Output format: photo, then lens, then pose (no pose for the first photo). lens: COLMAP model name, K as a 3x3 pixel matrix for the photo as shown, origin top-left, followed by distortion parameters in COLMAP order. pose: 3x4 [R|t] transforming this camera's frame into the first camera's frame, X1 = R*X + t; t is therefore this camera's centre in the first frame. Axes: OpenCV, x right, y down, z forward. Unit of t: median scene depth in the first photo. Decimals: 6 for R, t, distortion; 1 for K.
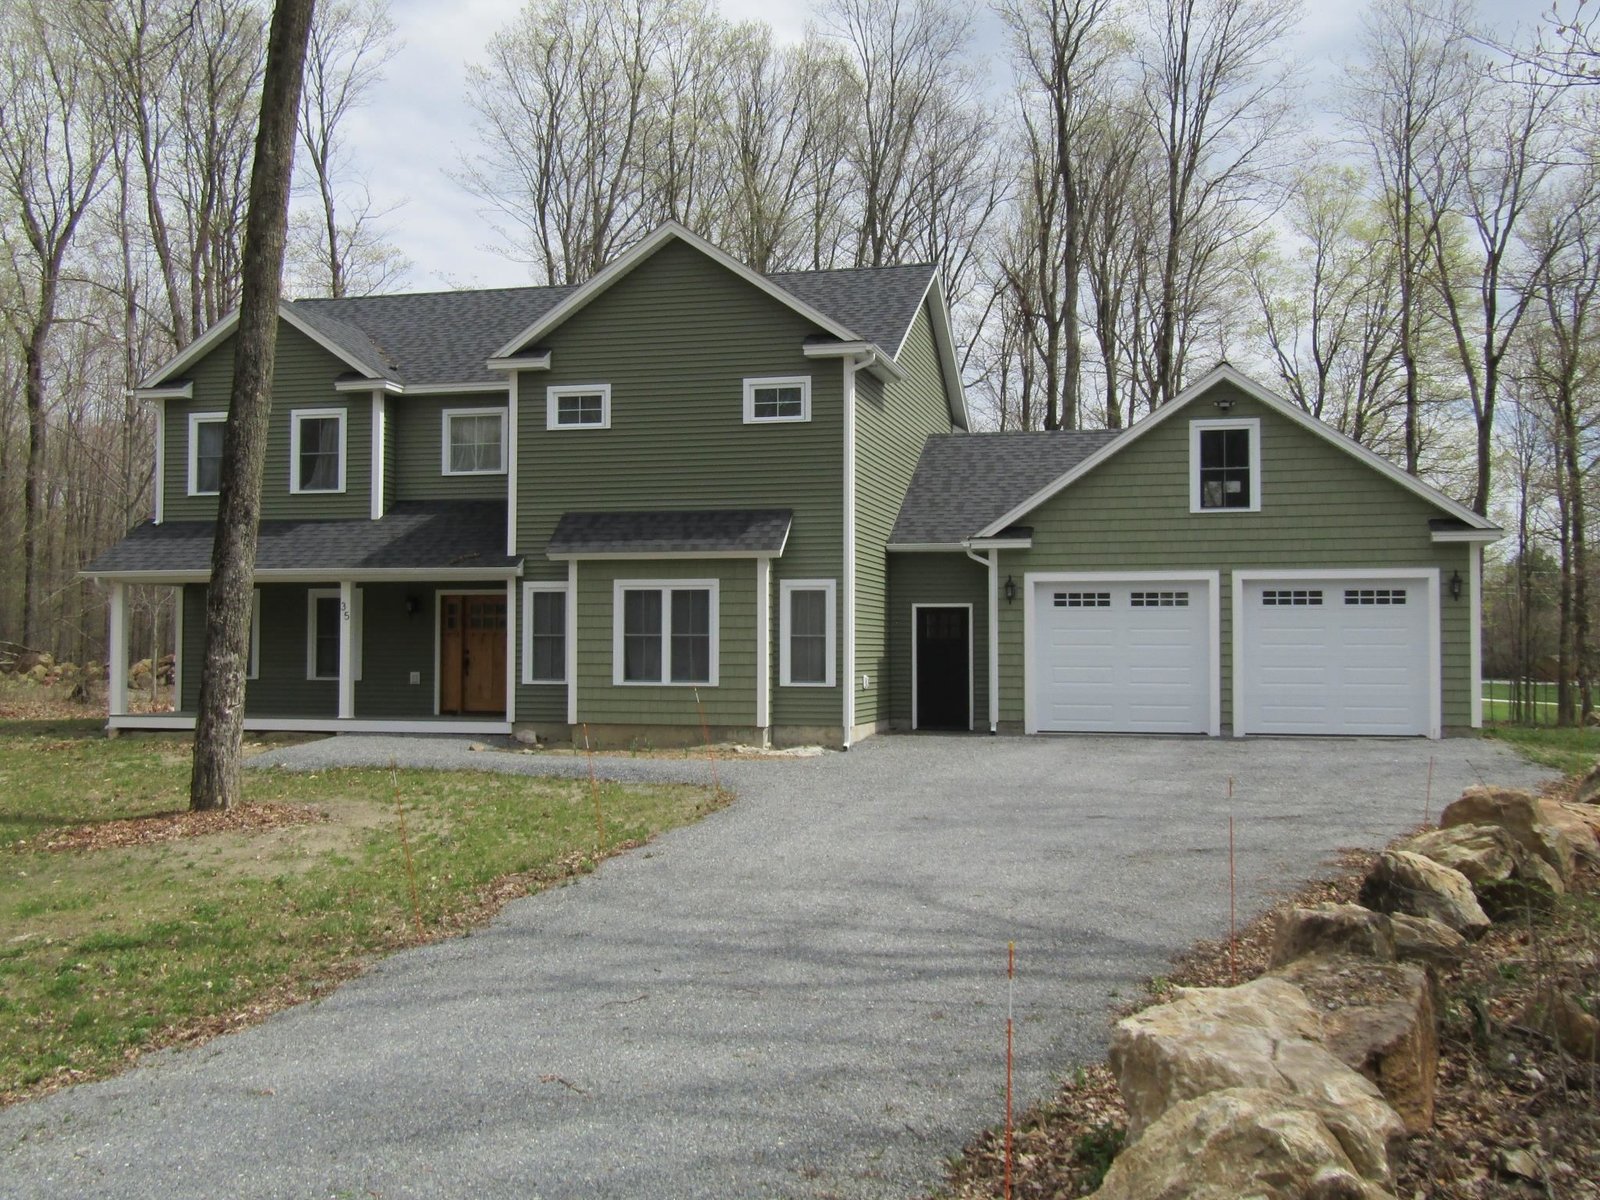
lens RADIAL K [[1634.9, 0, 800.0], [0, 1634.9, 600.0], [0, 0, 1]] dist [0.015814, 0.015283]
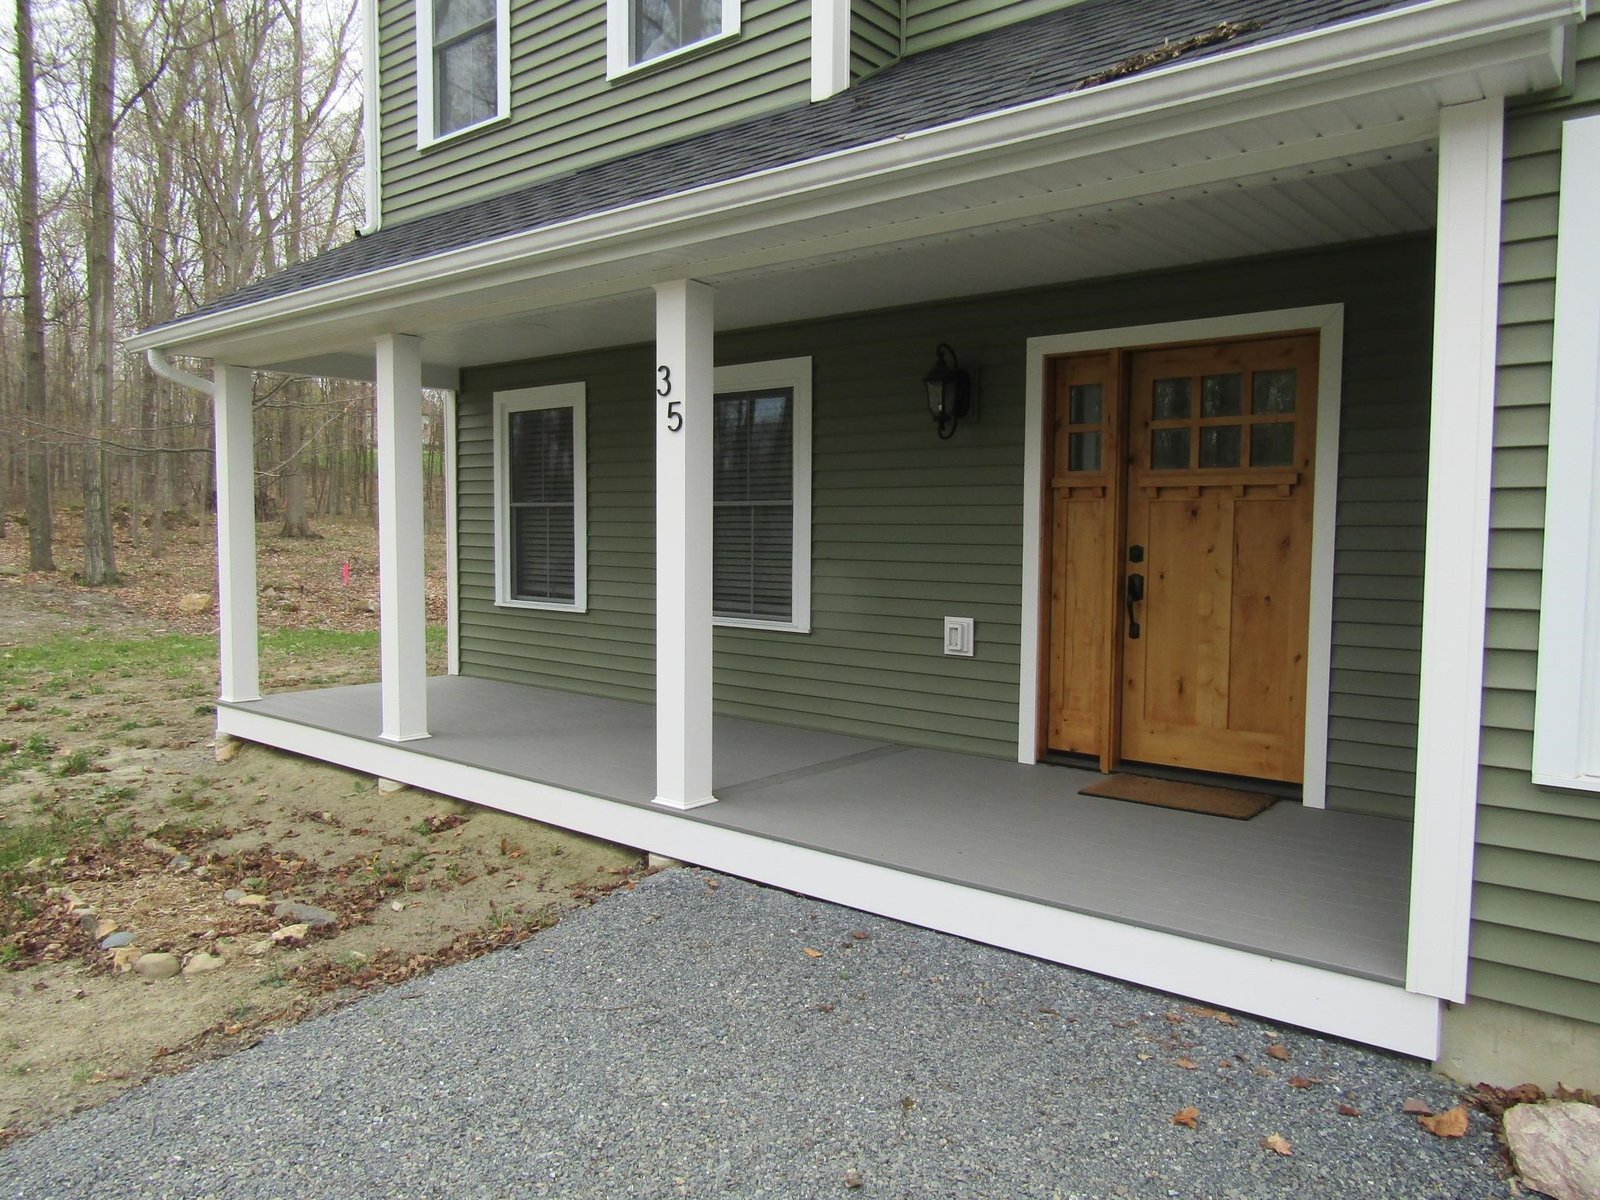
lens RADIAL K [[1136.3, 0, 807.7], [0, 1136.3, 598.2], [0, 0, 1]] dist [-0.004598, -0.000052]
pose [[0.904143, 0.029880, -0.426184, -0.187055], [0.010158, 0.995766, 0.091365, 0.023133], [0.427109, -0.086936, 0.900011, 0.874811]]
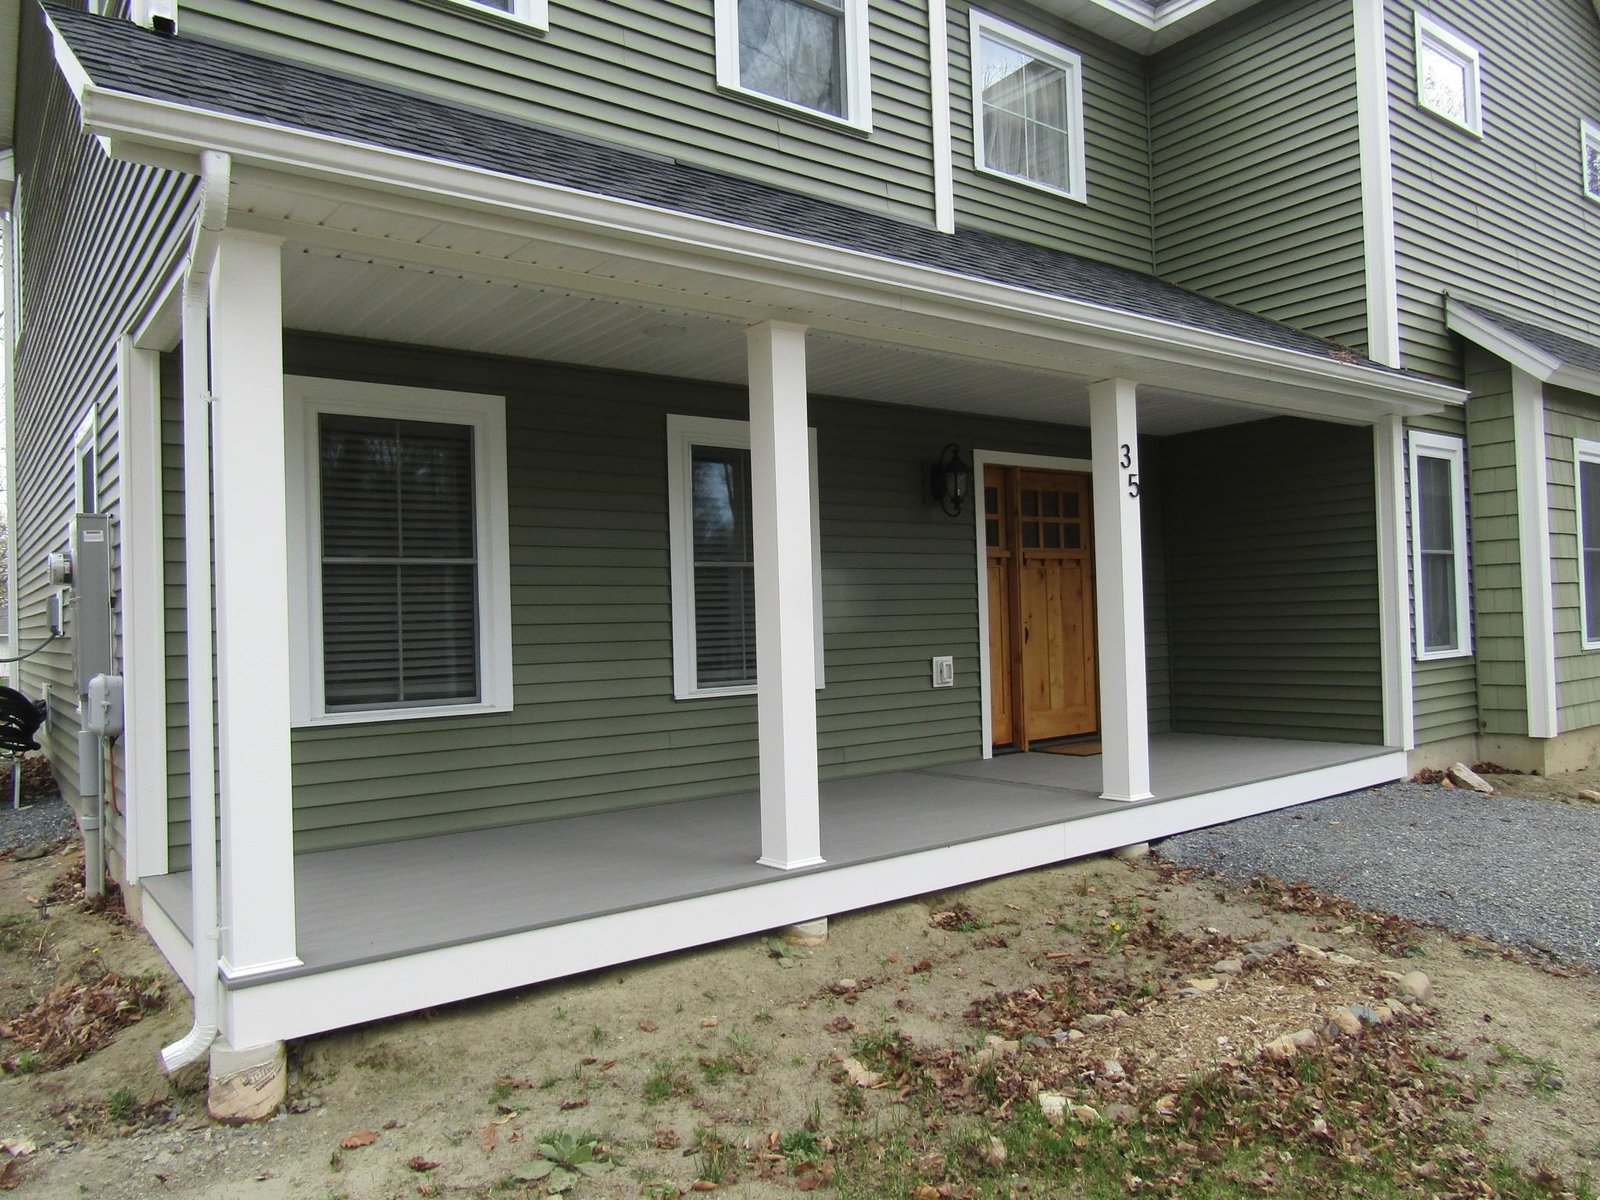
lens RADIAL K [[1136.3, 0, 807.7], [0, 1136.3, 598.2], [0, 0, 1]] dist [-0.004598, -0.000052]
pose [[0.617199, -0.007551, 0.786771, -0.513312], [0.008677, 0.999958, 0.002790, 0.032350], [-0.786759, 0.005104, 0.617239, 0.943082]]
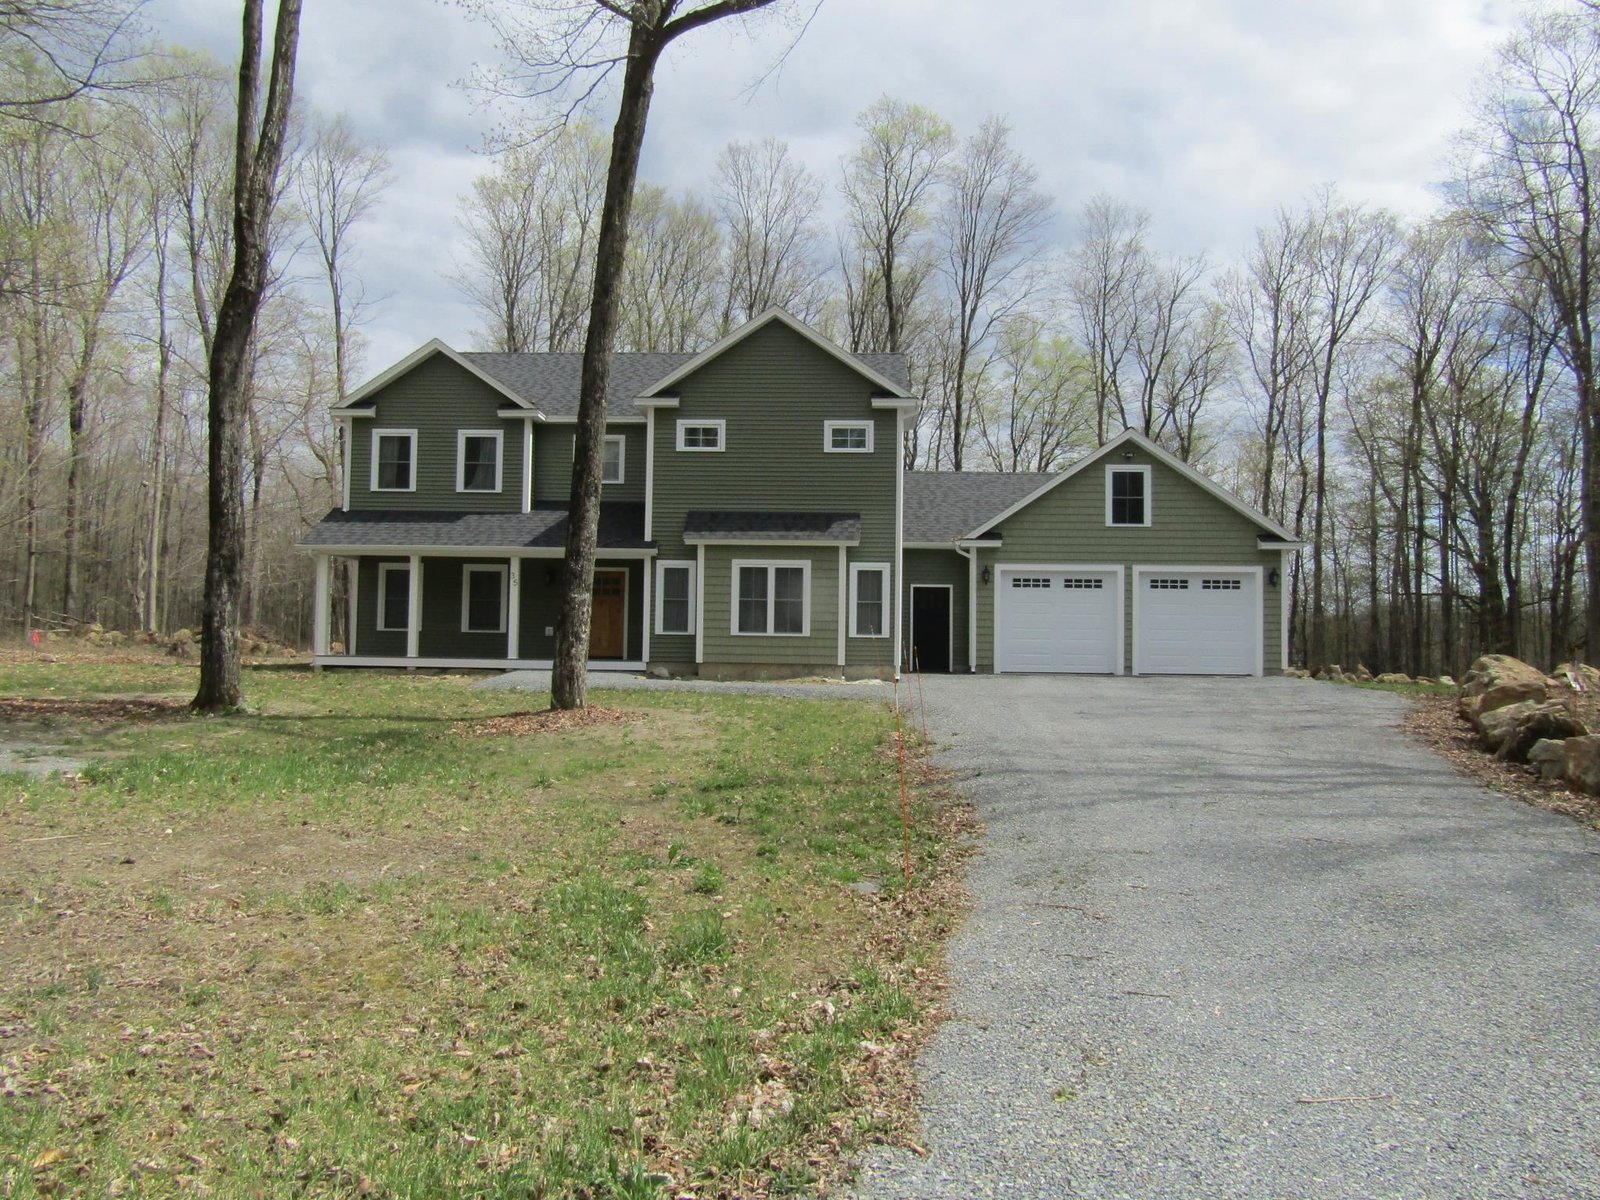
lens RADIAL K [[1138.3, 0, 800.0], [0, 1138.3, 600.0], [0, 0, 1]] dist [0.004695, -0.003111]
pose [[0.978387, 0.020355, 0.205779, -0.248850], [-0.018529, 0.999770, -0.010799, 0.030750], [-0.205952, 0.006752, 0.978539, 0.036784]]
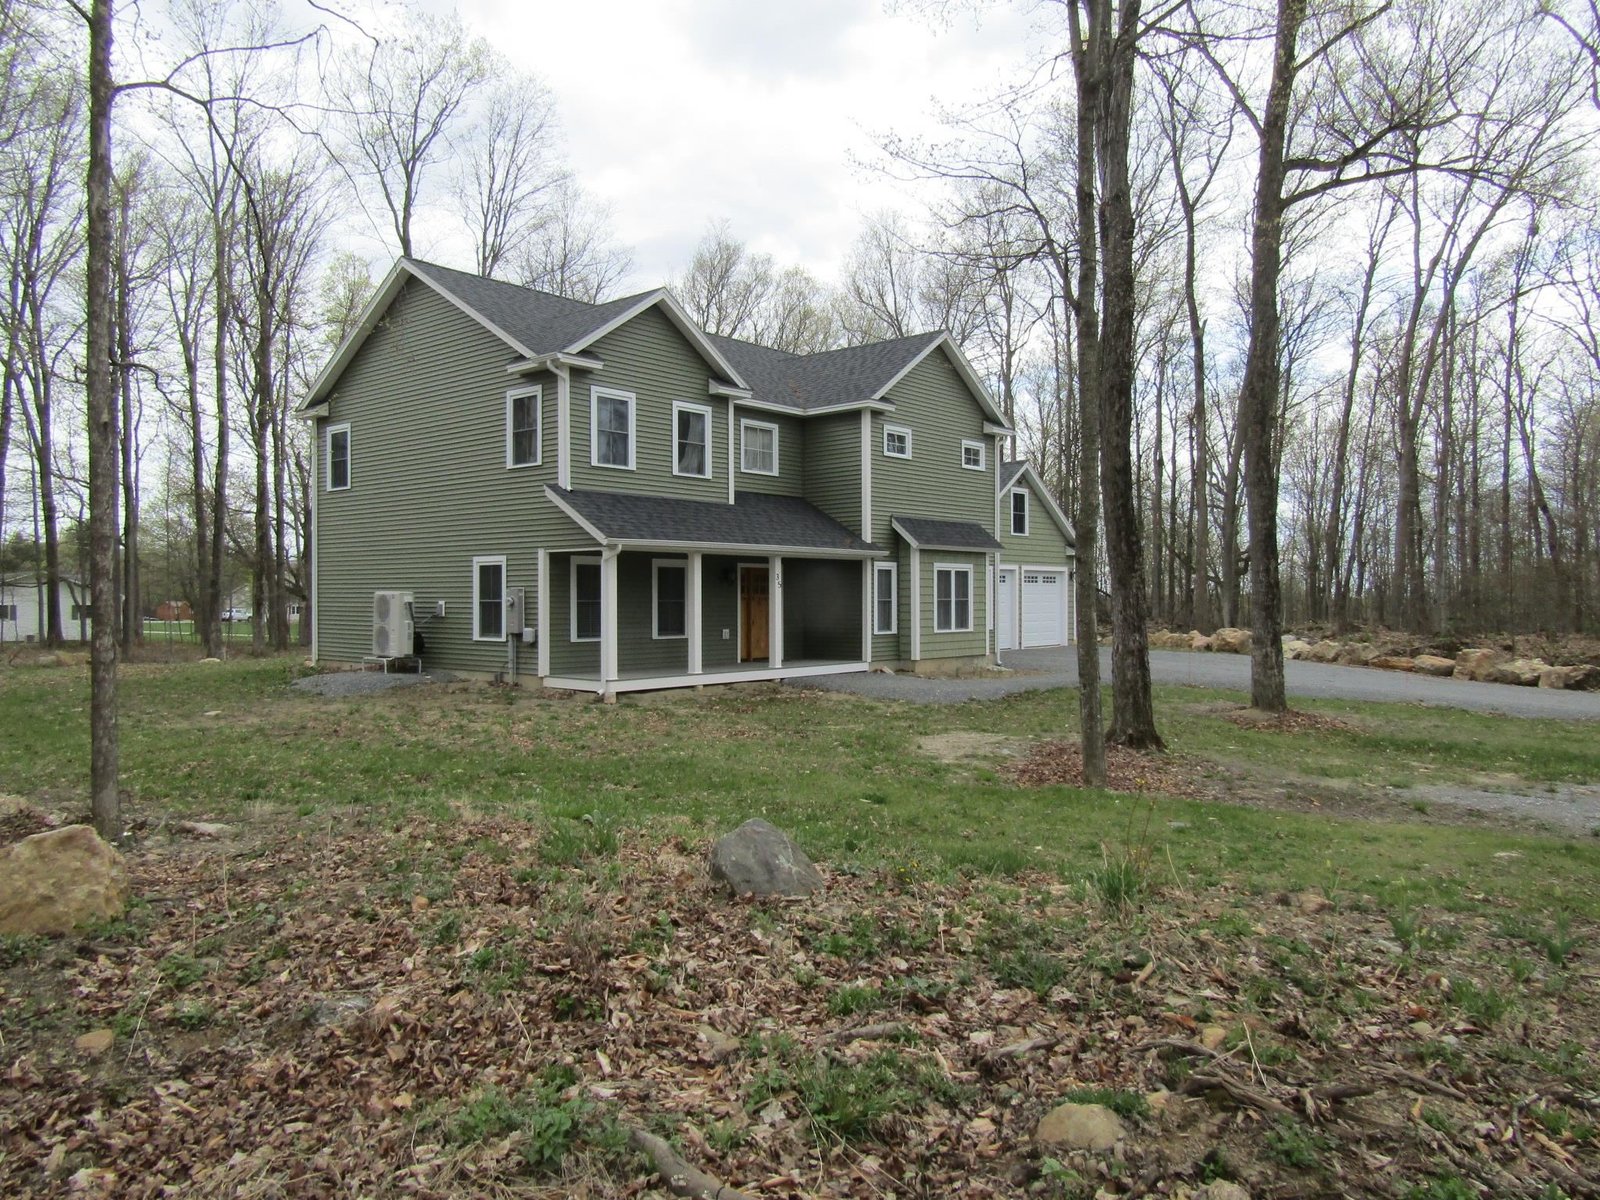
lens RADIAL K [[1136.3, 0, 807.7], [0, 1136.3, 598.2], [0, 0, 1]] dist [-0.004598, -0.000052]
pose [[0.436524, -0.004272, 0.899682, -1.072283], [-0.025405, 0.999531, 0.017072, 0.005135], [-0.899334, -0.030309, 0.436211, 0.629449]]
